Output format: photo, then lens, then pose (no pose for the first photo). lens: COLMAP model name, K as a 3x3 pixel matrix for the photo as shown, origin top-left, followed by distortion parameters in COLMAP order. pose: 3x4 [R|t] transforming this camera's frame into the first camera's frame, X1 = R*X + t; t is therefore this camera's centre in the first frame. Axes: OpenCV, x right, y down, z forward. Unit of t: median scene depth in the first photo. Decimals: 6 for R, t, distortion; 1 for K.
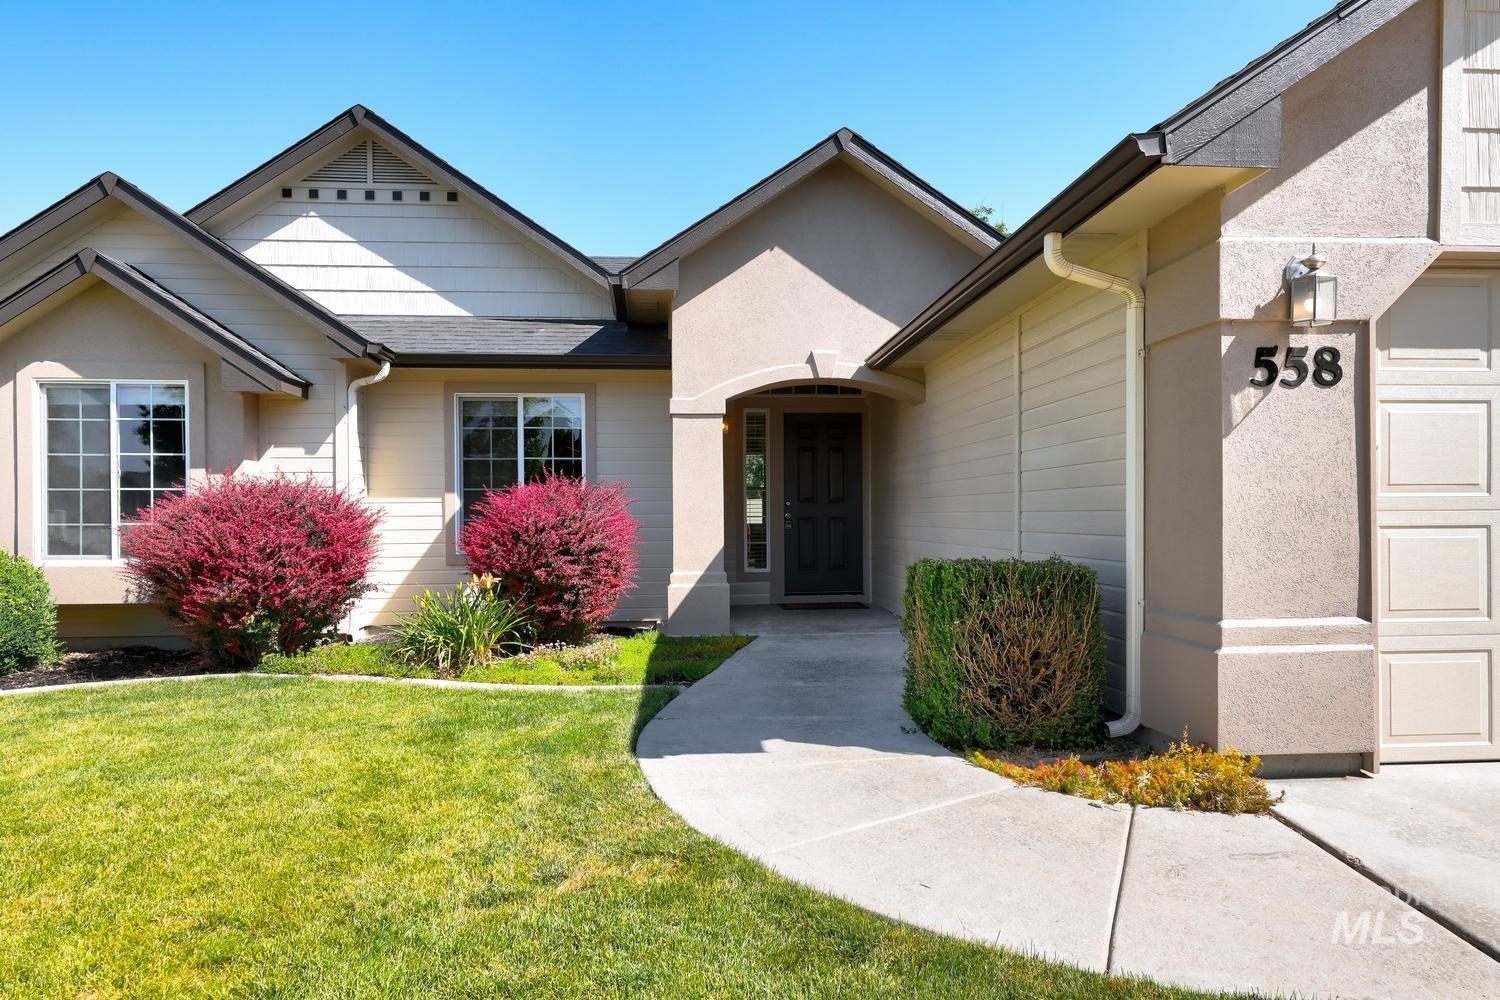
lens RADIAL K [[1043.3, 0, 750.4], [0, 1043.3, 502.9], [0, 0, 1]] dist [-0.005137, -0.003602]
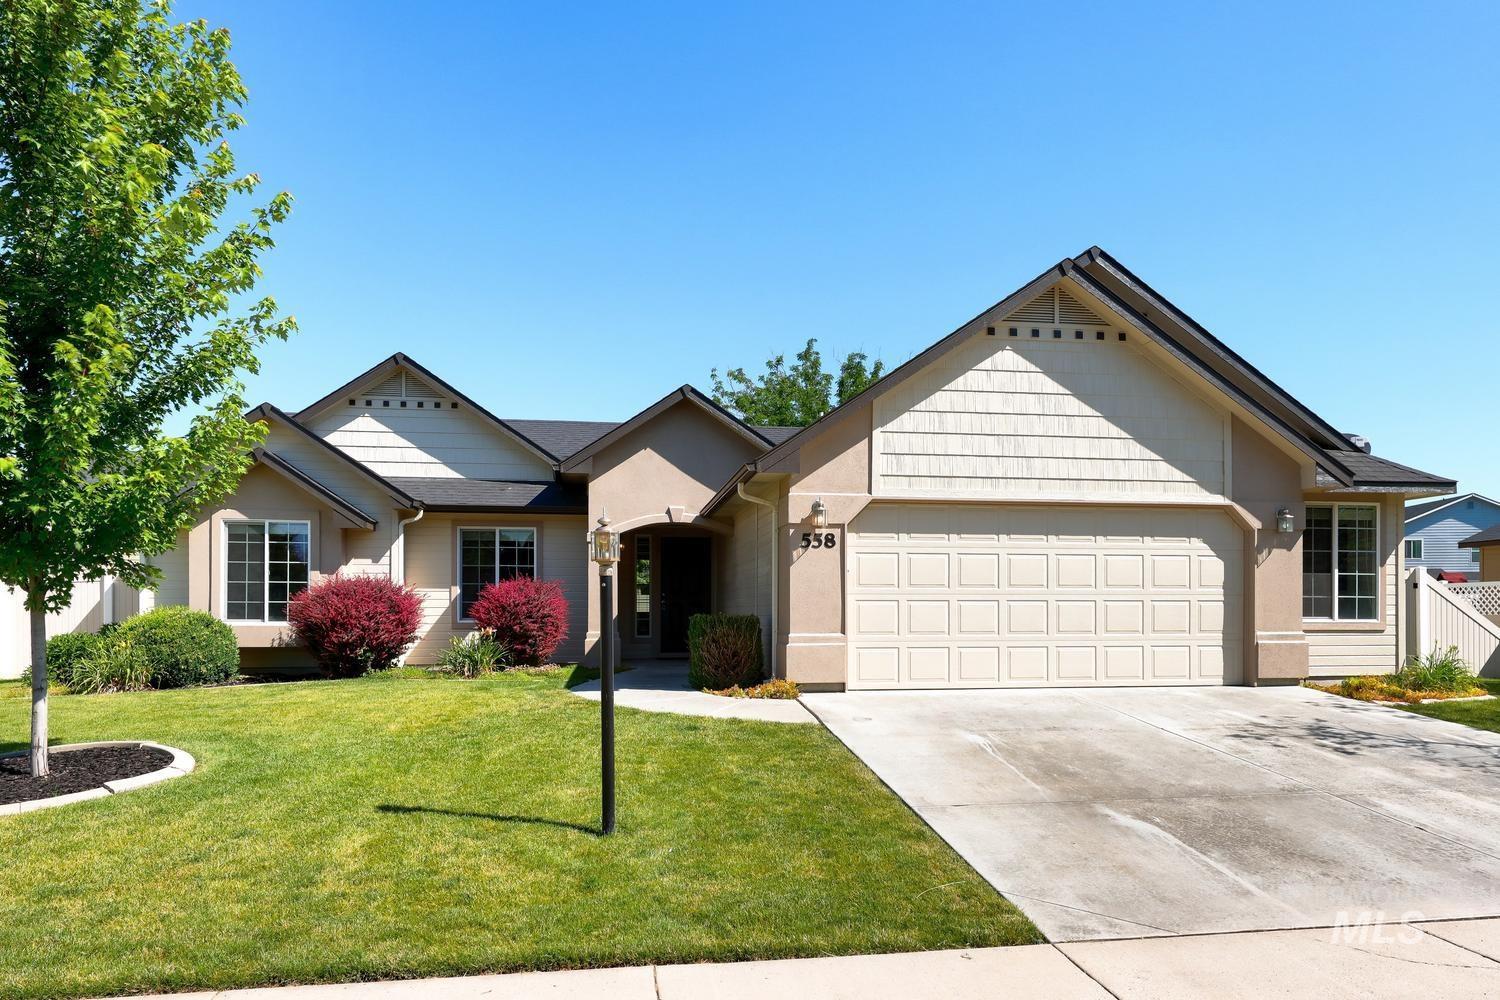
lens RADIAL K [[973.6, 0, 759.3], [0, 973.6, 588.2], [0, 0, 1]] dist [0.009032, 0.002068]
pose [[0.995659, 0.007315, 0.092788, 0.066083], [-0.006286, 0.999916, -0.011369, 0.011069], [-0.092863, 0.010737, 0.995621, -0.721616]]
